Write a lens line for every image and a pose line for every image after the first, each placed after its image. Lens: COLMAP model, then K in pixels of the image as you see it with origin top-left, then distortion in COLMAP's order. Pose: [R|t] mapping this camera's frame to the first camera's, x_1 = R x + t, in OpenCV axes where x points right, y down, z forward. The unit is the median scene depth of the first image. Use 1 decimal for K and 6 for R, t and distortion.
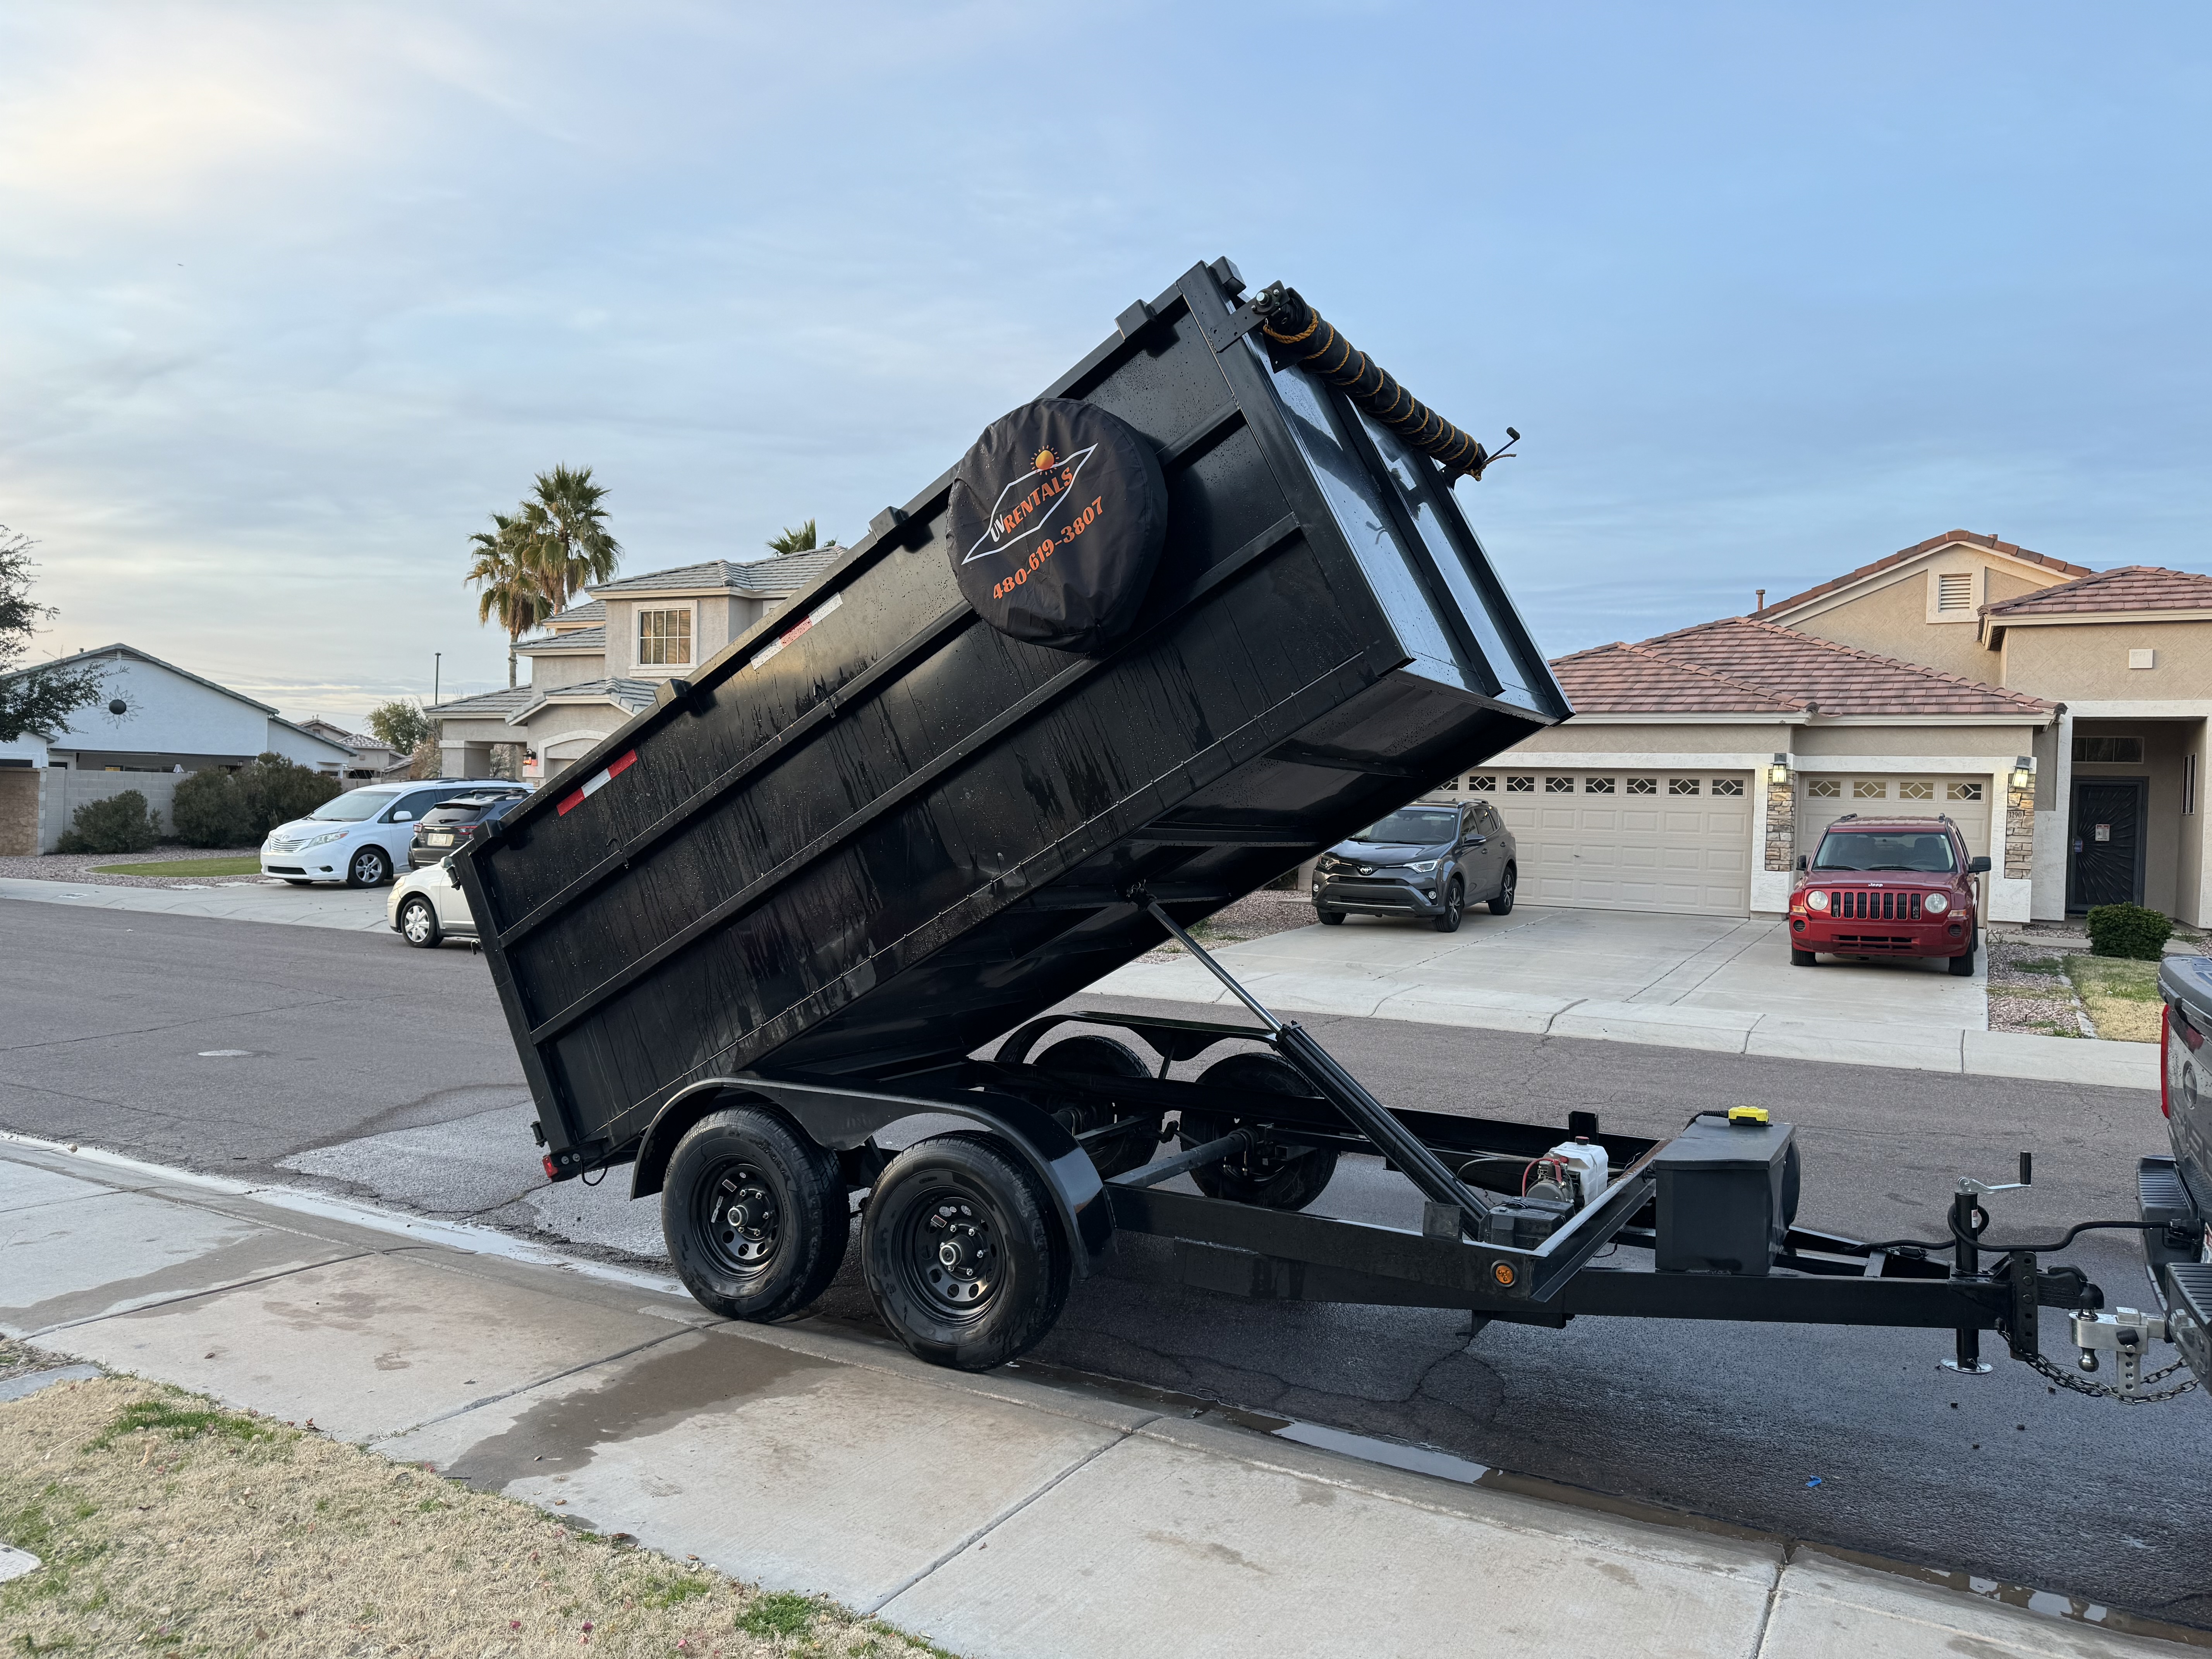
lens RADIAL K [[1578.4, 0, 1101.8], [0, 1578.4, 838.1], [0, 0, 1]] dist [0.031502, -0.020721]
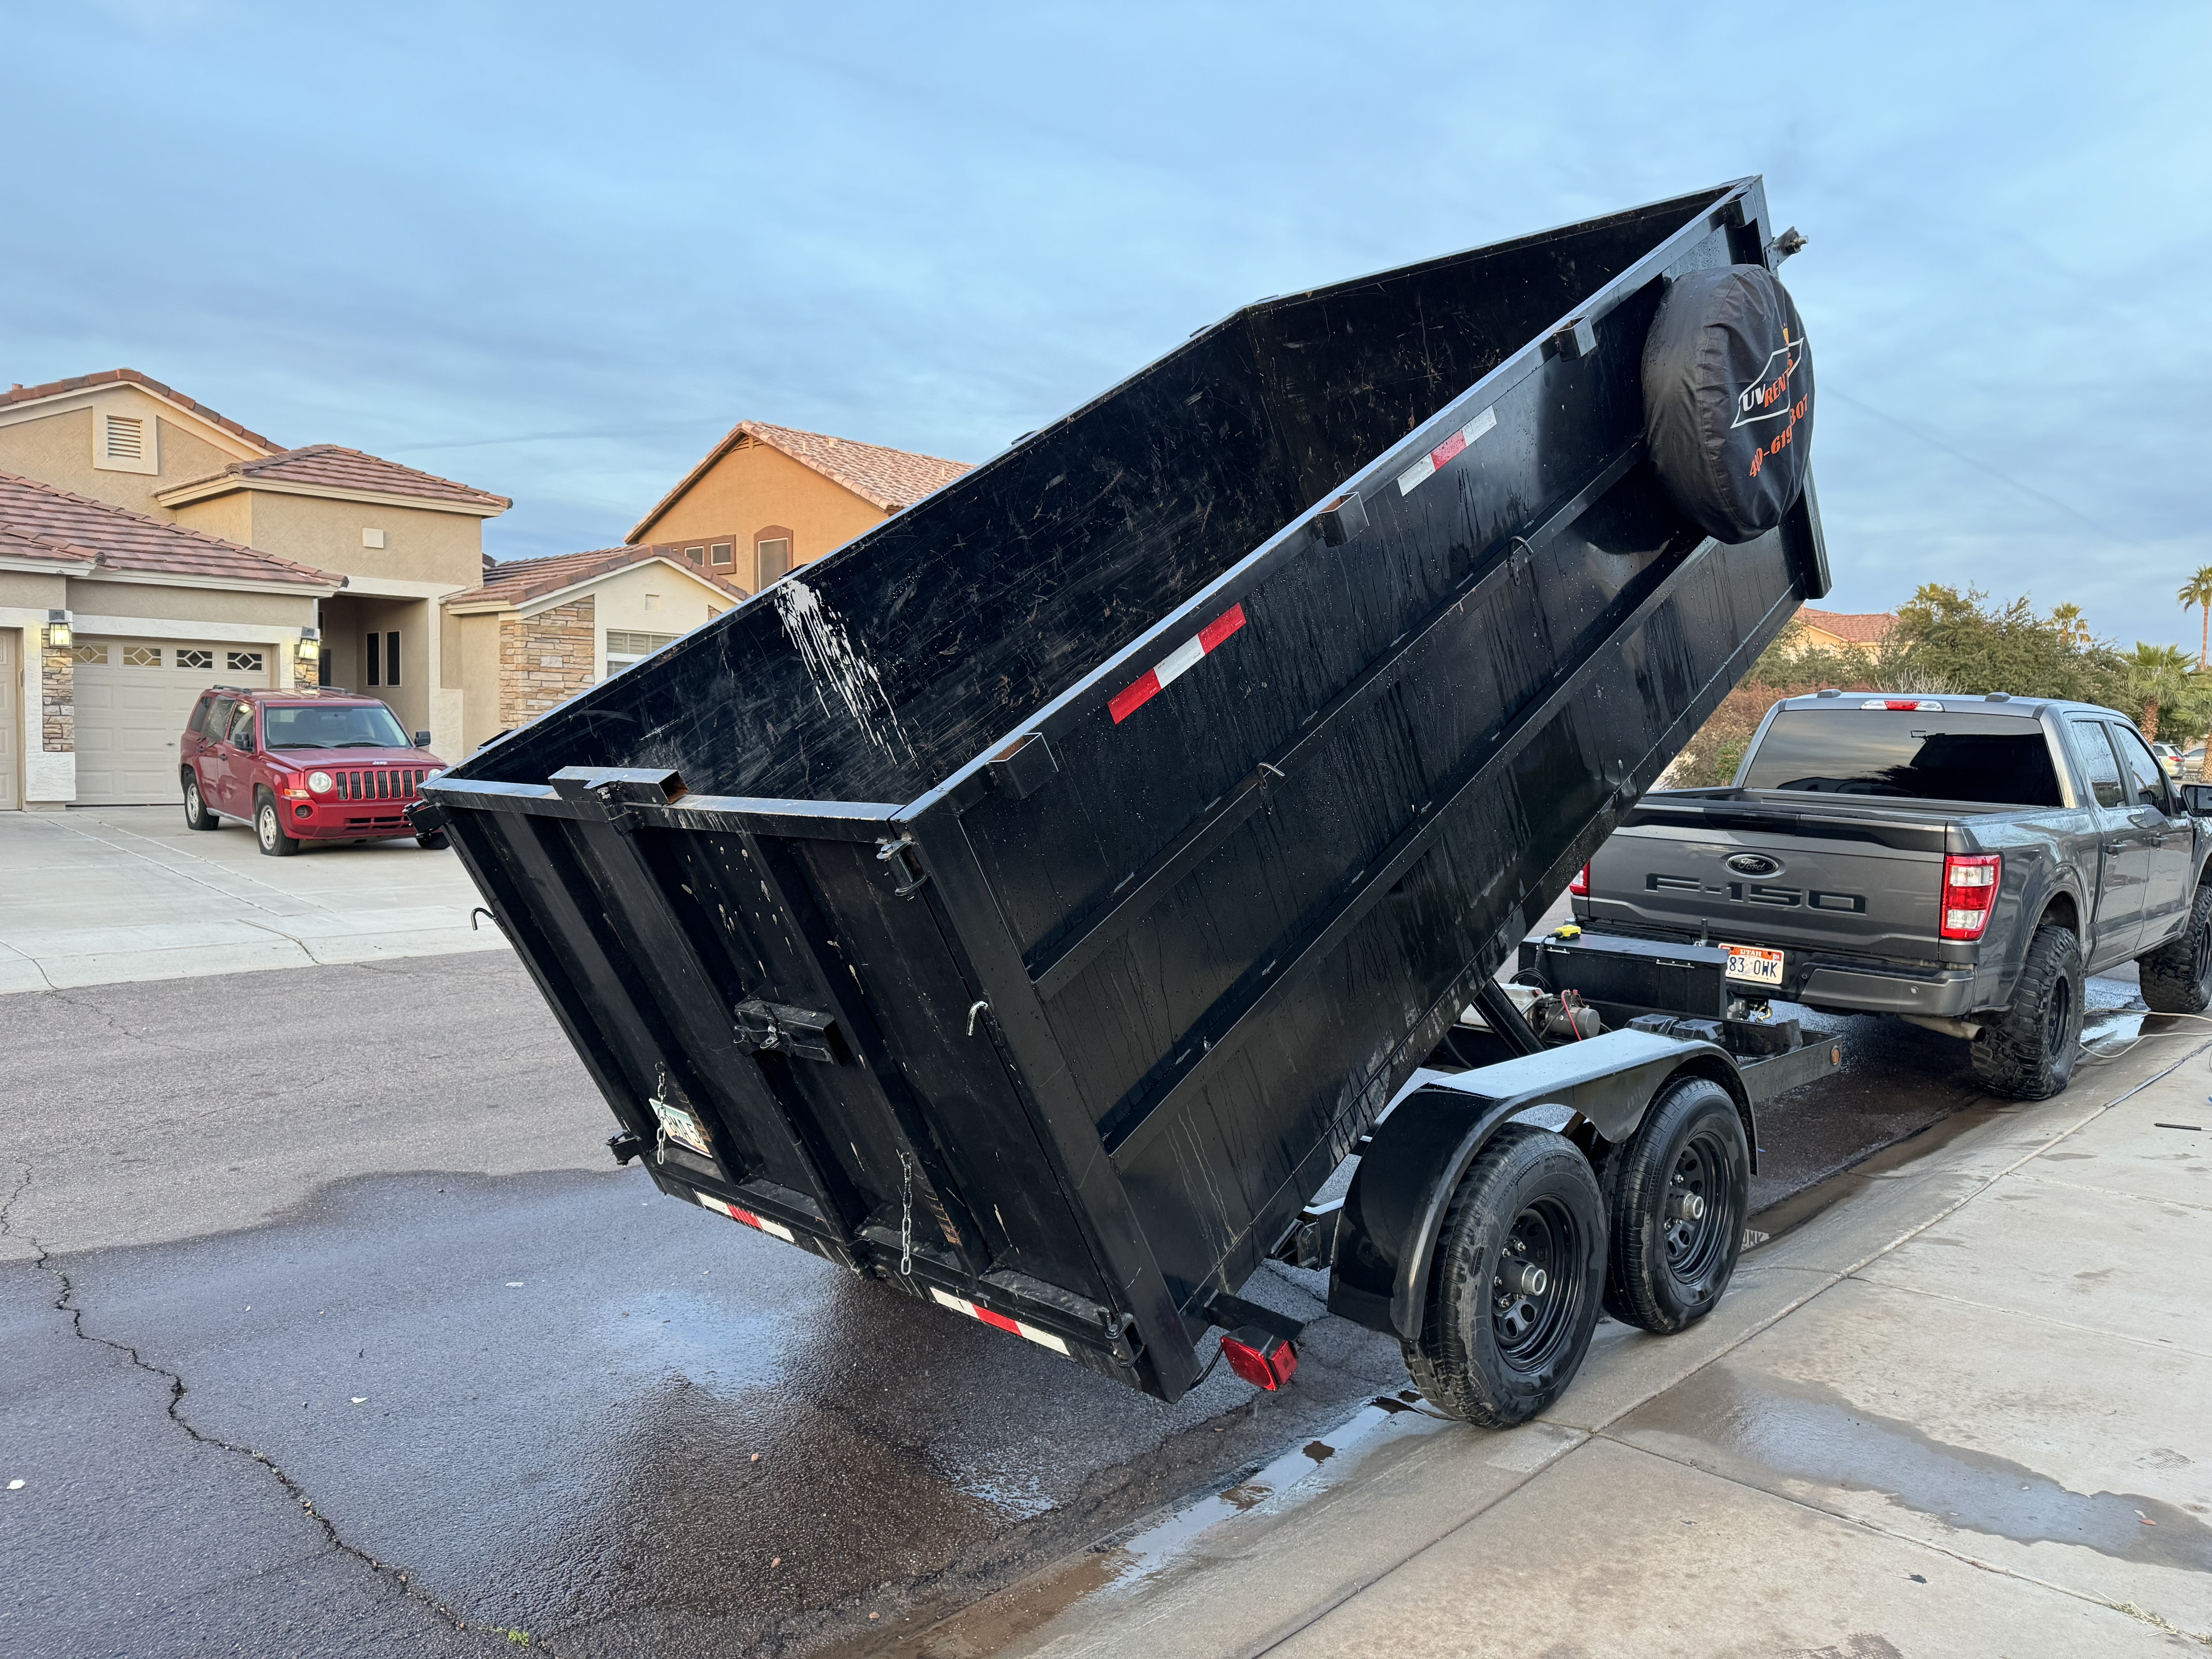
lens RADIAL K [[1578.4, 0, 1097.6], [0, 1578.4, 838.3], [0, 0, 1]] dist [0.031502, -0.020721]
pose [[0.275690, -0.086587, 0.957339, -0.241511], [0.004190, 0.996033, 0.088880, -0.006495], [-0.961237, -0.020492, 0.274959, 0.252683]]
